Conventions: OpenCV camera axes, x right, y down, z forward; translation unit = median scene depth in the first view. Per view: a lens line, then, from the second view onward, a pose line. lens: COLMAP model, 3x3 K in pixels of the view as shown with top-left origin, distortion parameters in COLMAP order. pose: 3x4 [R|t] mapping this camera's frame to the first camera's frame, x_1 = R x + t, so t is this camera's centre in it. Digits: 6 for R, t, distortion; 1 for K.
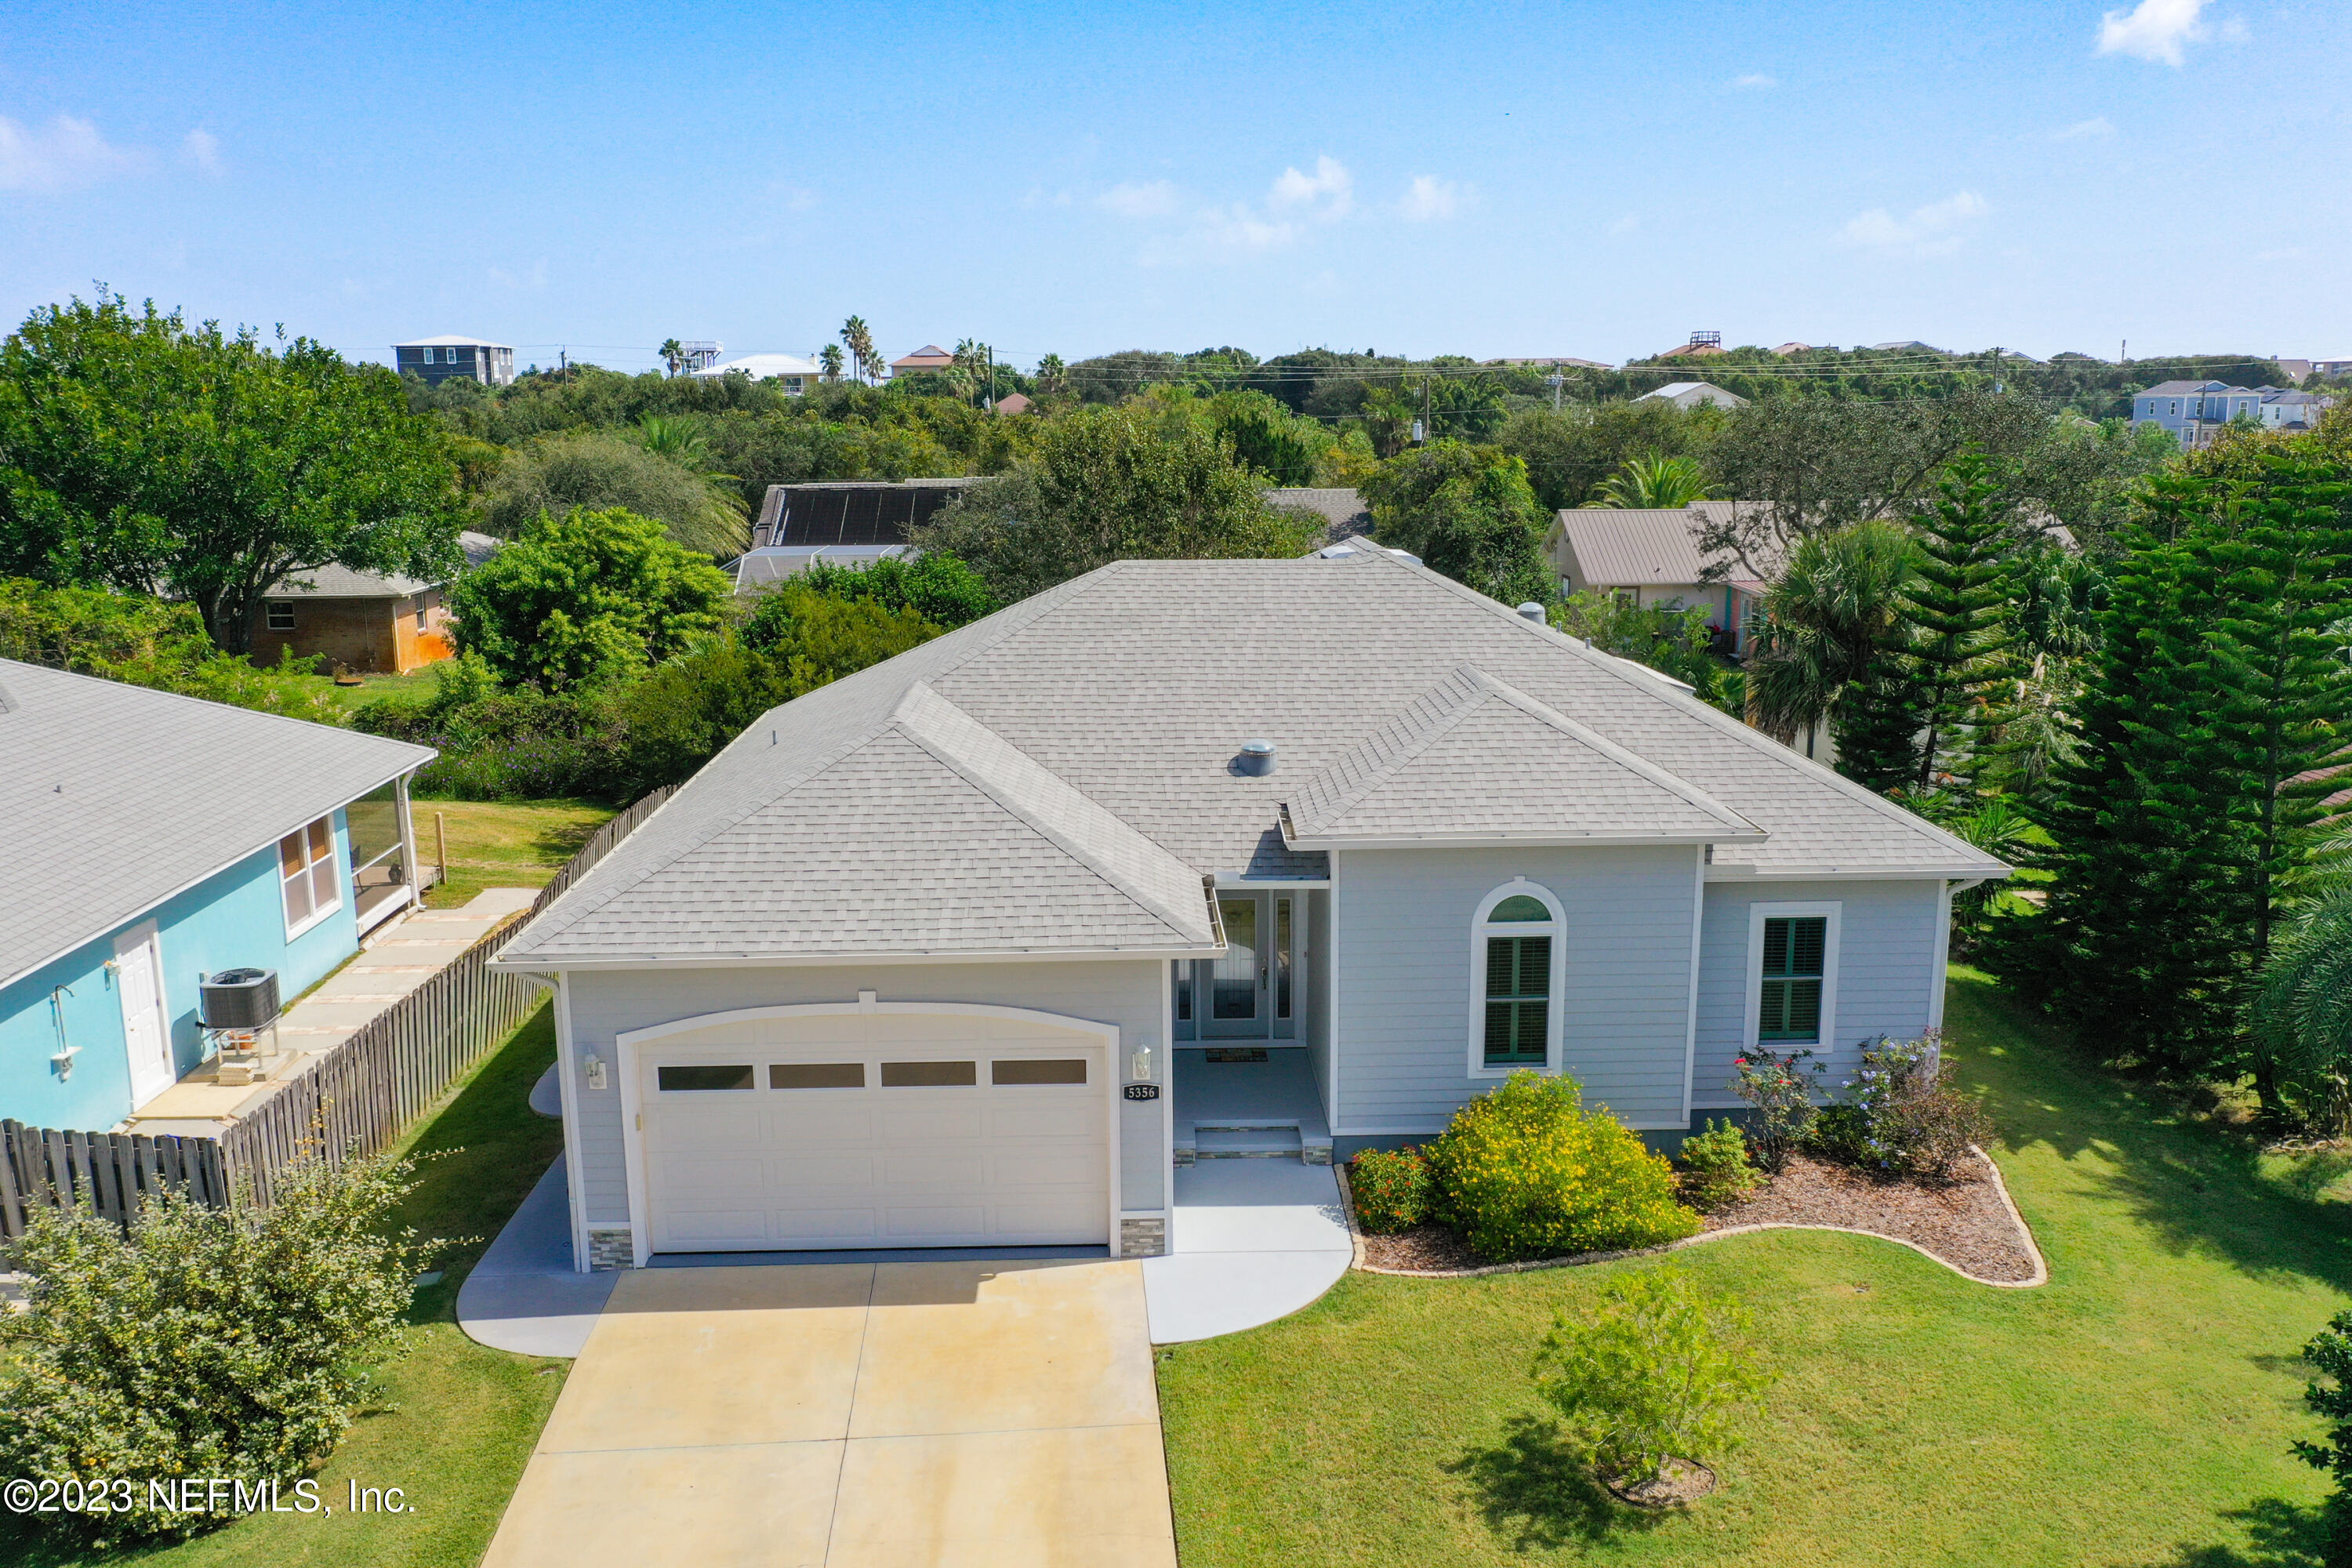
lens RADIAL K [[1869.4, 0, 1176.0], [0, 1869.4, 784.0], [0, 0, 1]] dist [-0.003041, 0.001567]
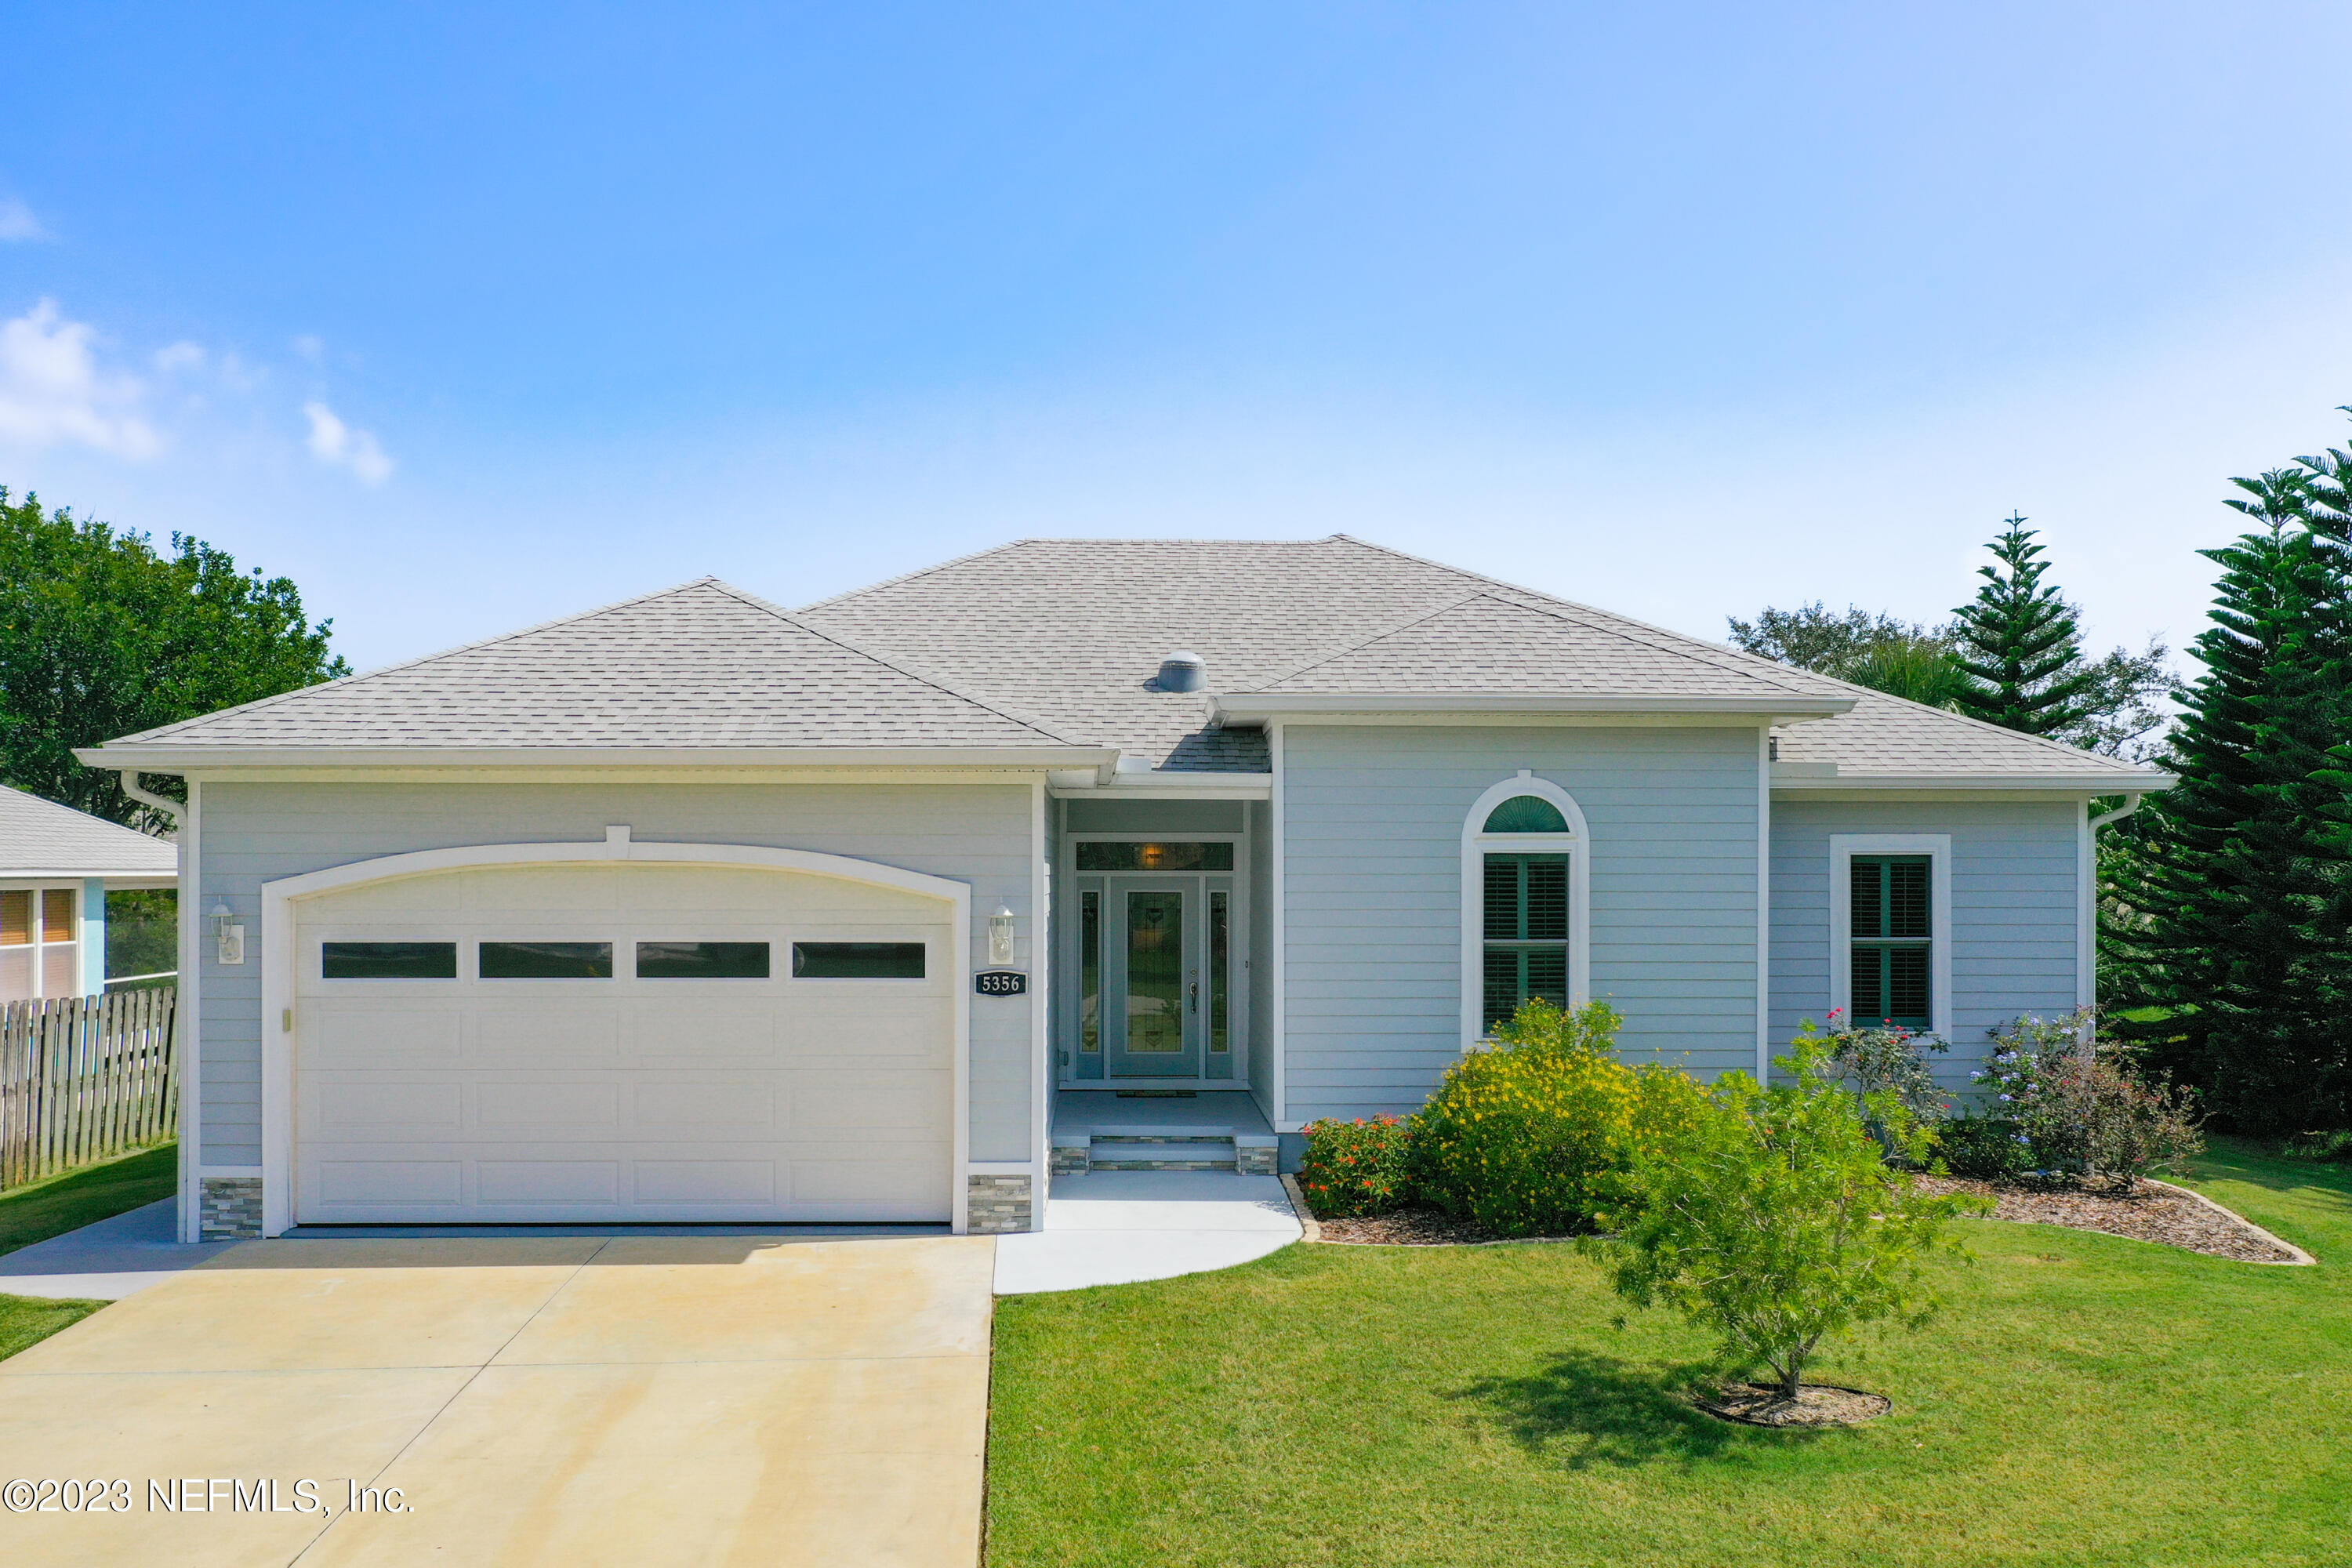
lens RADIAL K [[1920.0, 0, 1135.9], [0, 1920.0, 783.0], [0, 0, 1]] dist [-0.002582, -0.001043]
pose [[0.999947, 0.009134, -0.004762, 0.035237], [-0.009912, 0.979082, -0.203226, 0.236911], [0.002806, 0.203262, 0.979120, 0.273136]]
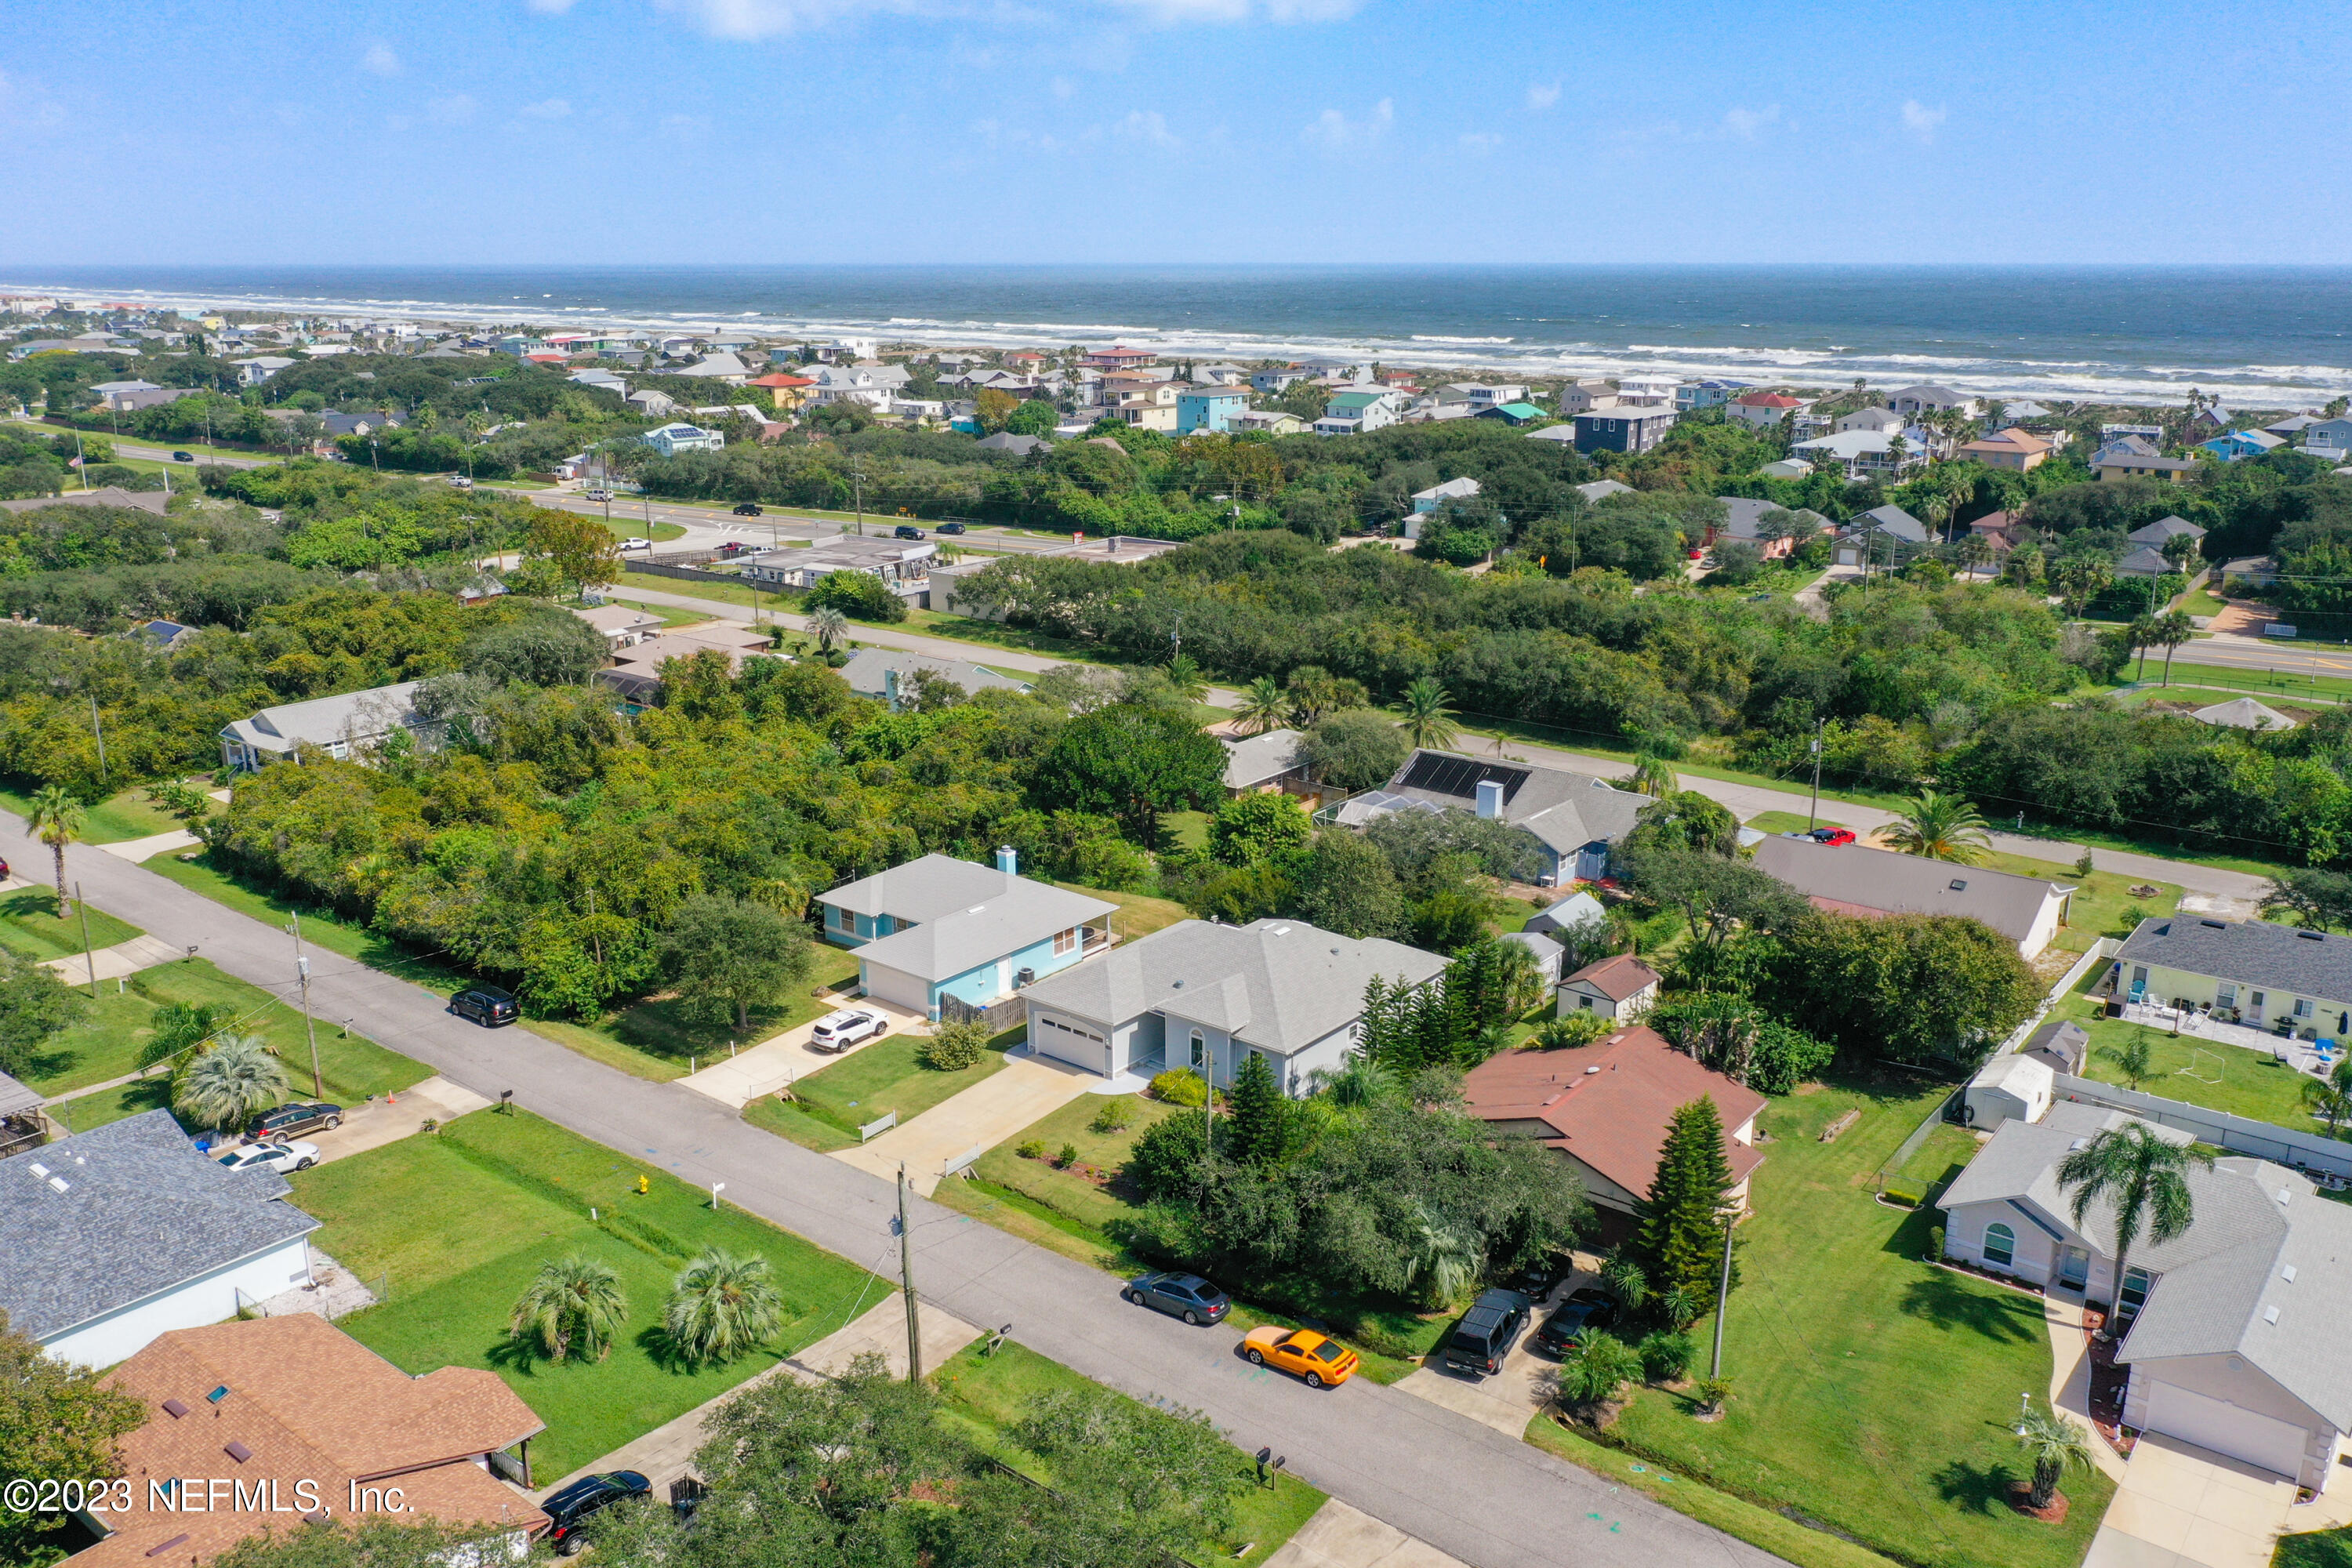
lens RADIAL K [[1869.4, 0, 1176.0], [0, 1869.4, 784.0], [0, 0, 1]] dist [-0.003041, 0.001567]
pose [[0.759837, 0.176166, -0.625790, 3.199974], [-0.132461, 0.984345, 0.116269, -1.165527], [0.636476, -0.005453, 0.771277, -2.820970]]
